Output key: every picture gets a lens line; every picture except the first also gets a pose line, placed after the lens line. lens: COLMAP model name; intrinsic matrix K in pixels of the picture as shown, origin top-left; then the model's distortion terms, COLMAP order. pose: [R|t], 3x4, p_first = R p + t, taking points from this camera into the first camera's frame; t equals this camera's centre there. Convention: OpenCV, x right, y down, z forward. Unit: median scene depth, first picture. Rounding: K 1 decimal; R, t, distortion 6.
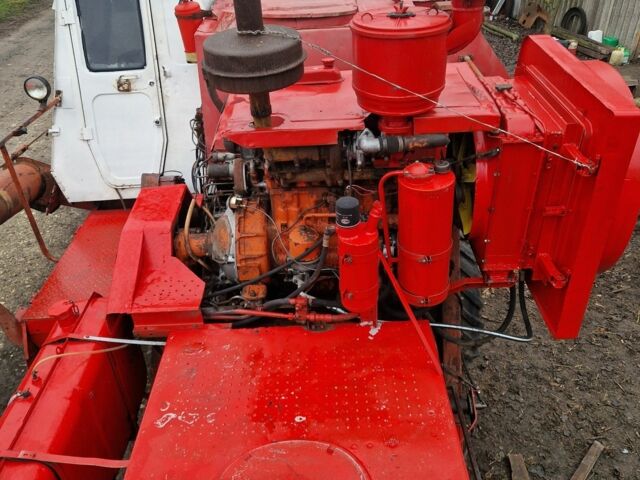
lens RADIAL K [[531.5, 0, 320.0], [0, 531.5, 240.0], [0, 0, 1]] dist [0.040343, -0.008560]
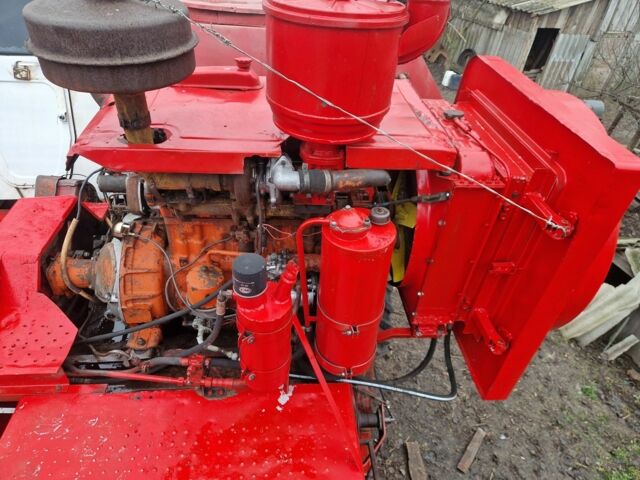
lens RADIAL K [[437.5, 0, 310.3], [0, 437.5, 256.0], [0, 0, 1]] dist [0.063434, -0.066160]
pose [[0.991439, 0.043998, 0.122932, 0.048358], [-0.051996, 0.996682, 0.062623, -0.096938], [-0.119769, -0.068479, 0.990437, 0.332038]]
